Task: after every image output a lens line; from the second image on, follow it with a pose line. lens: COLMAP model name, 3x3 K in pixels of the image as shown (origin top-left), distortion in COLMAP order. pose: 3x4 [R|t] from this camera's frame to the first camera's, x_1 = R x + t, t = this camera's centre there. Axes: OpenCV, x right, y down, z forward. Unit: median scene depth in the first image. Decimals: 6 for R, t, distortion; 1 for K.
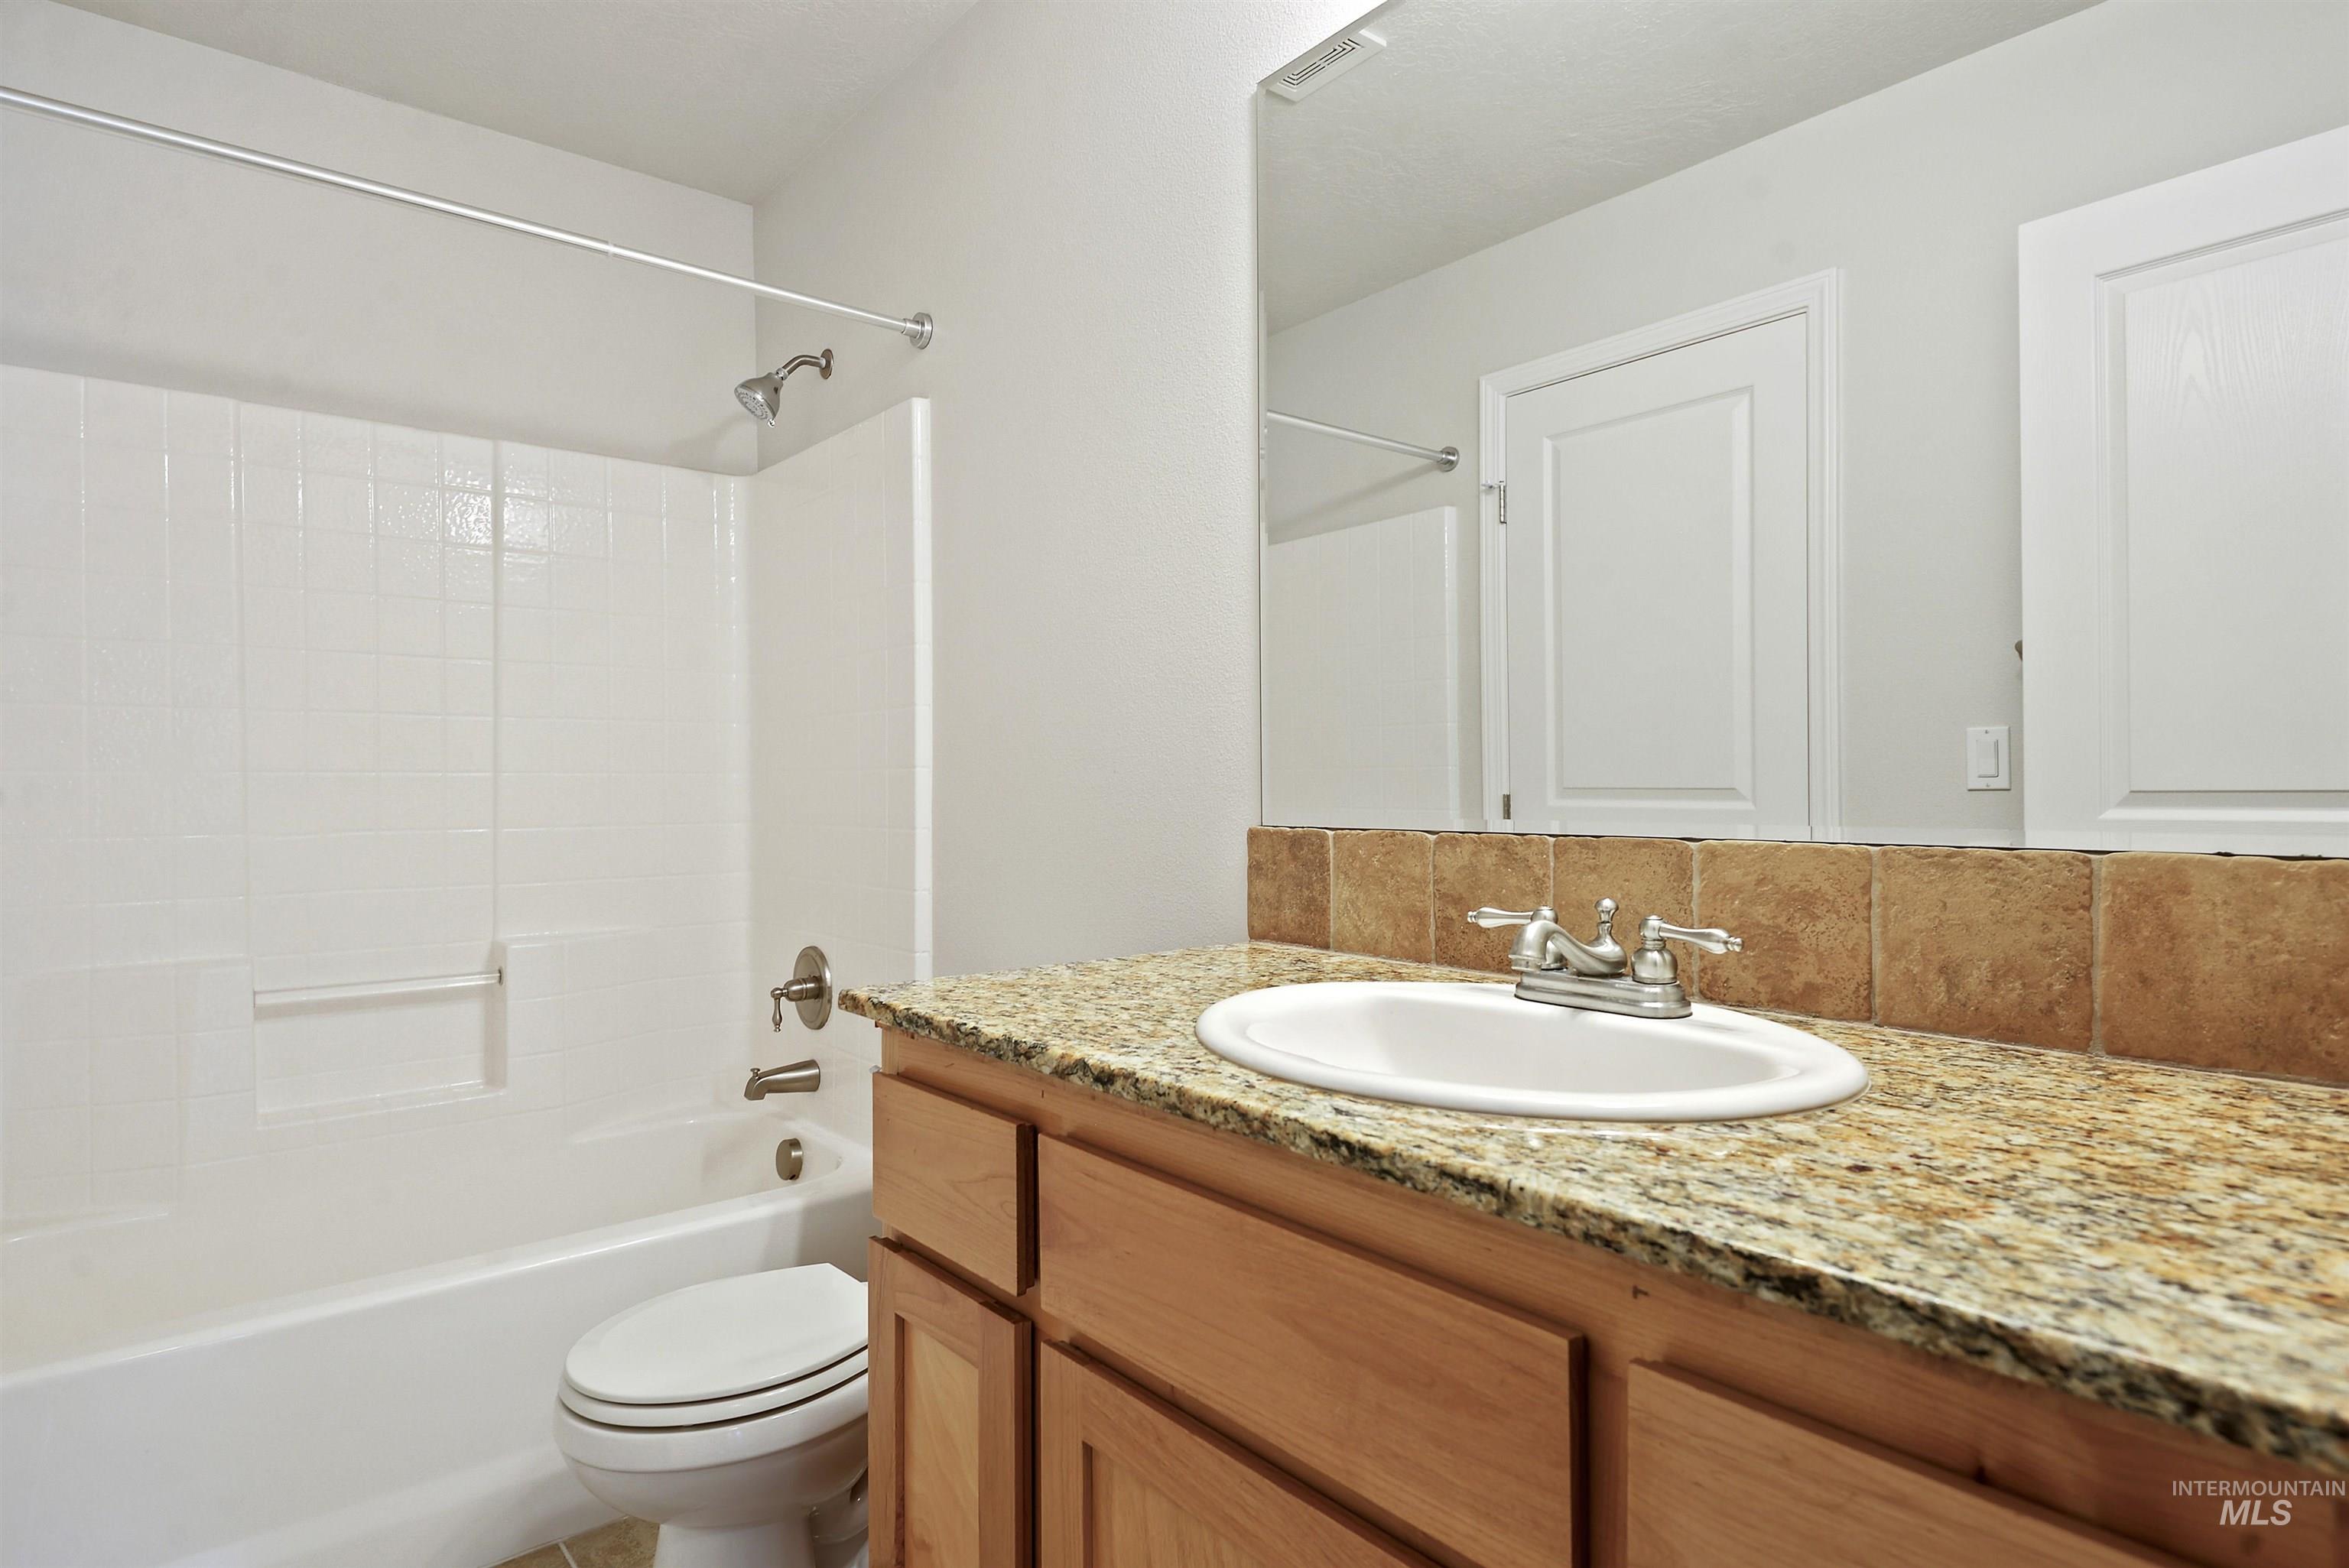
lens RADIAL K [[1281.6, 0, 1181.4], [0, 1281.6, 780.7], [0, 0, 1]] dist [0.016982, -0.007678]
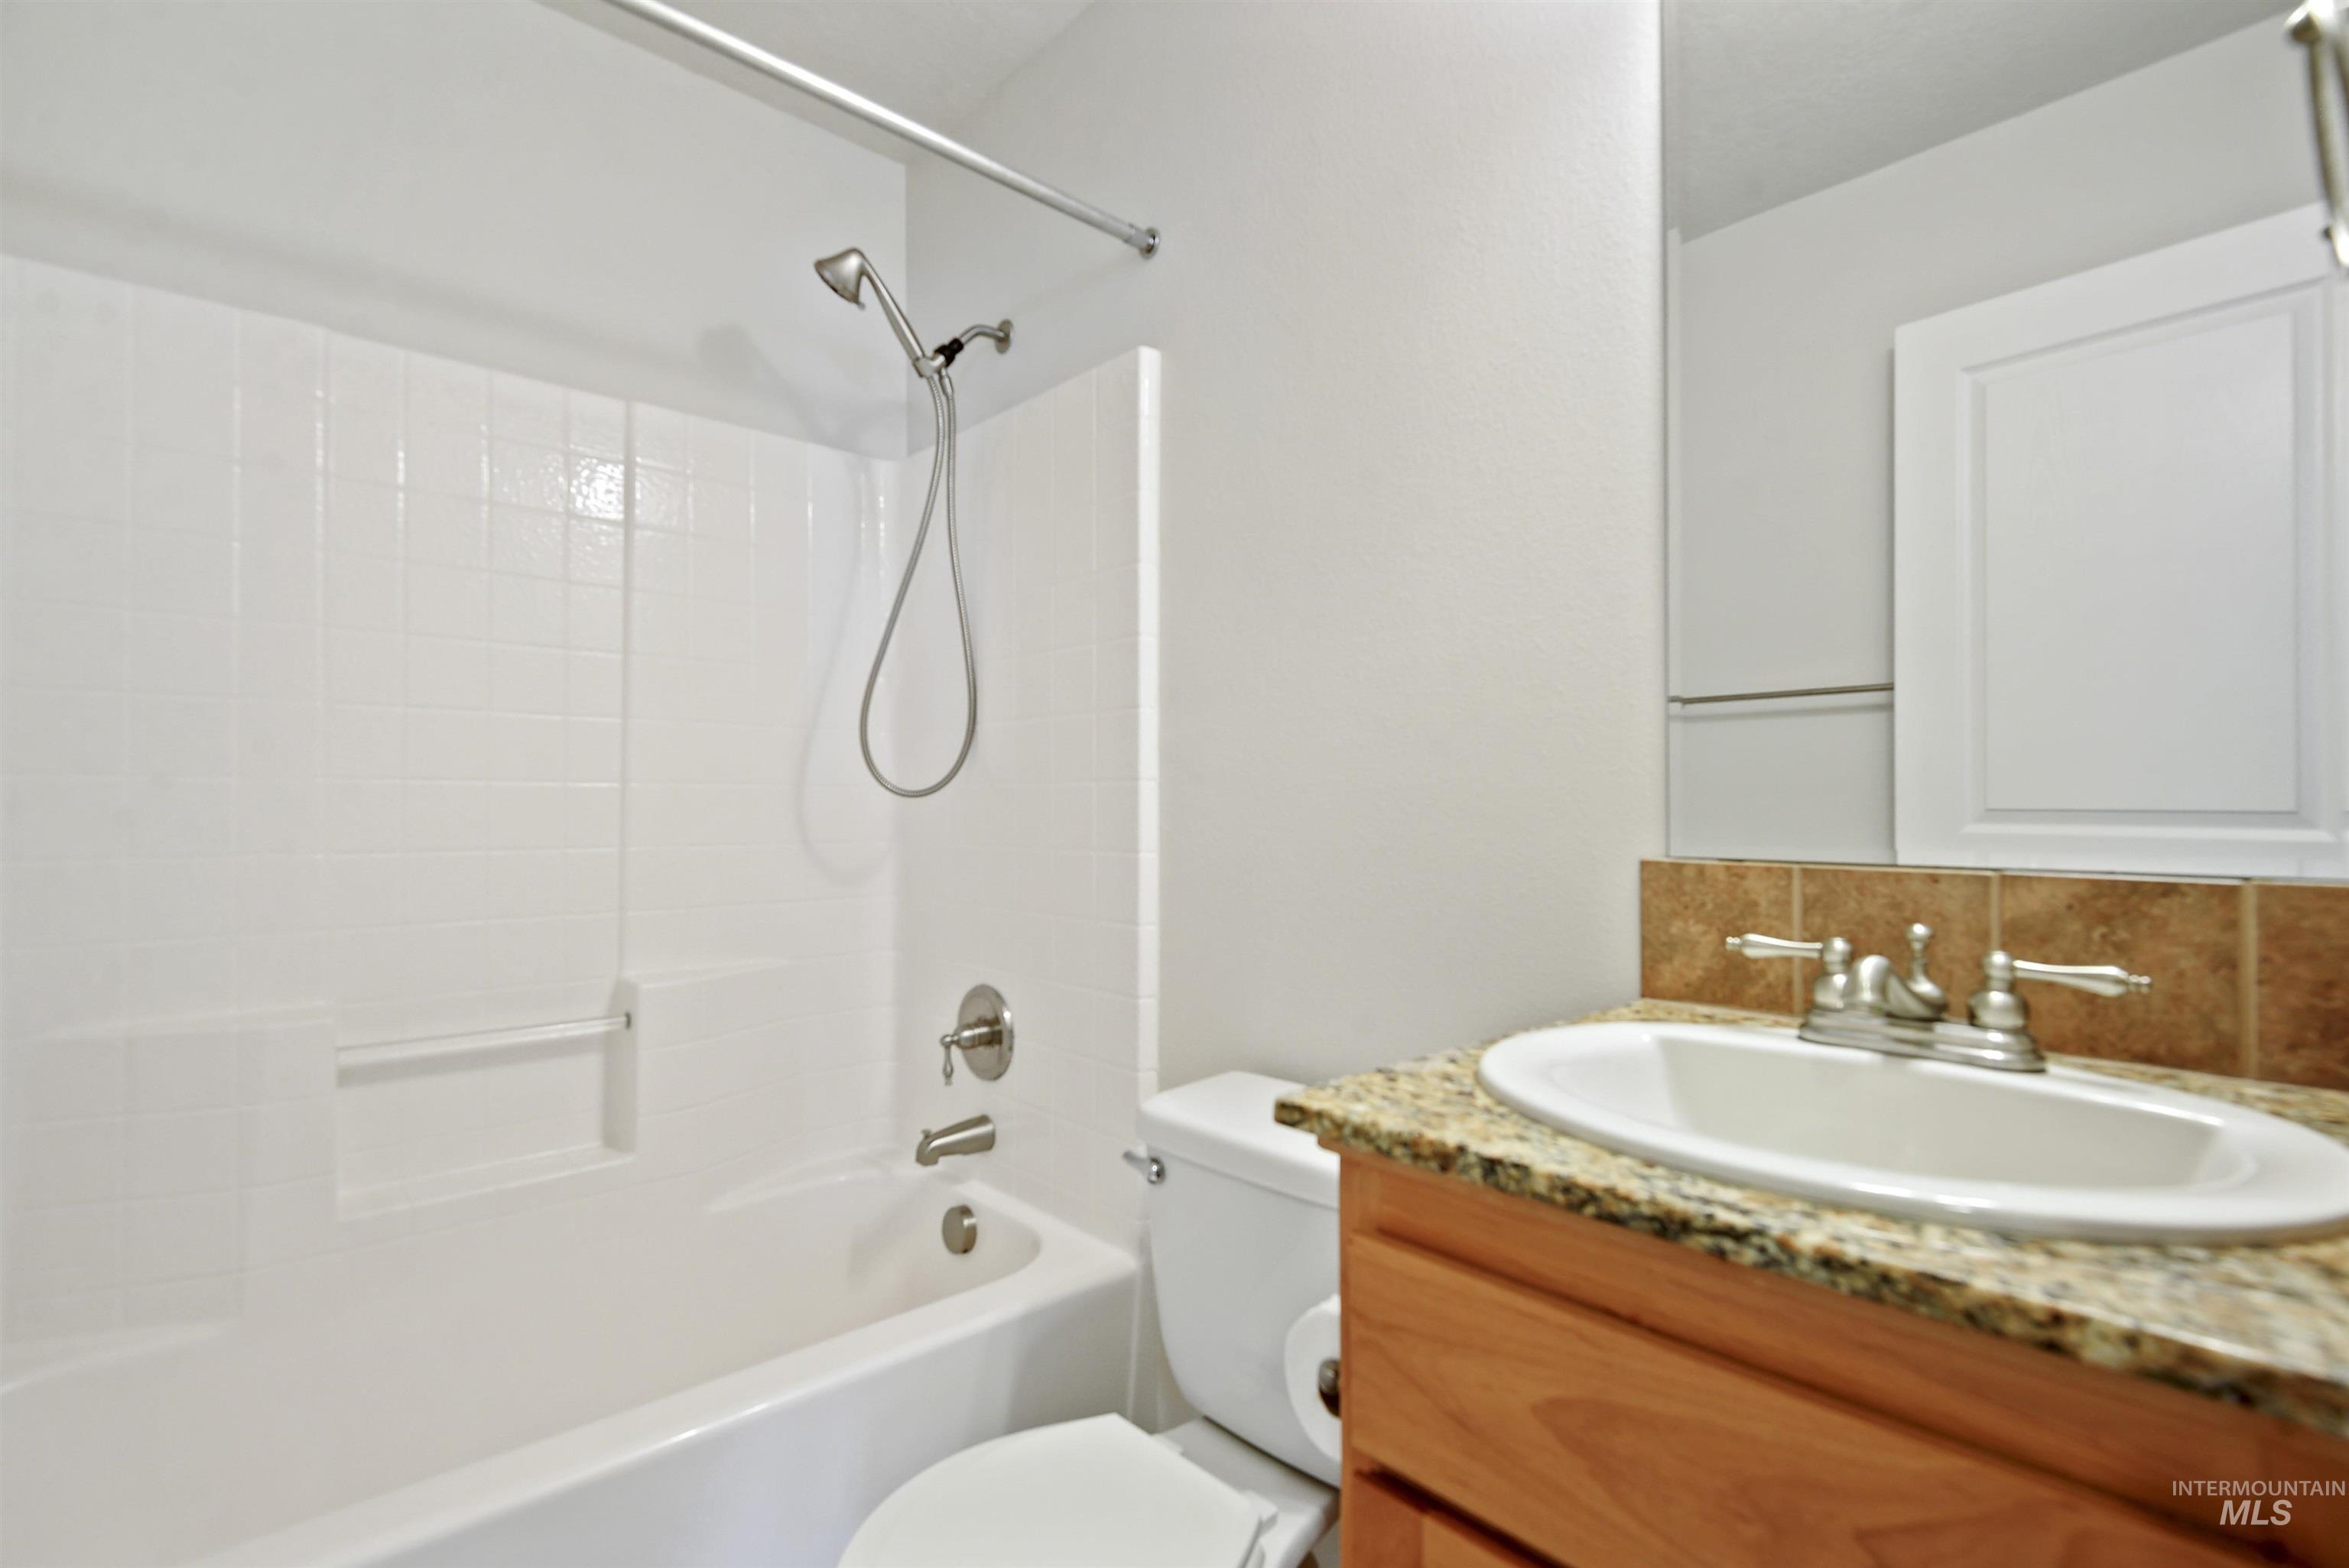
lens RADIAL K [[1072.4, 0, 1155.0], [0, 1072.4, 782.1], [0, 0, 1]] dist [0.009274, -0.009181]
pose [[0.998592, 0.004984, 0.052821, -0.218514], [-0.003898, 0.999779, -0.020650, 0.006484], [-0.052913, 0.020415, 0.998390, 0.267382]]
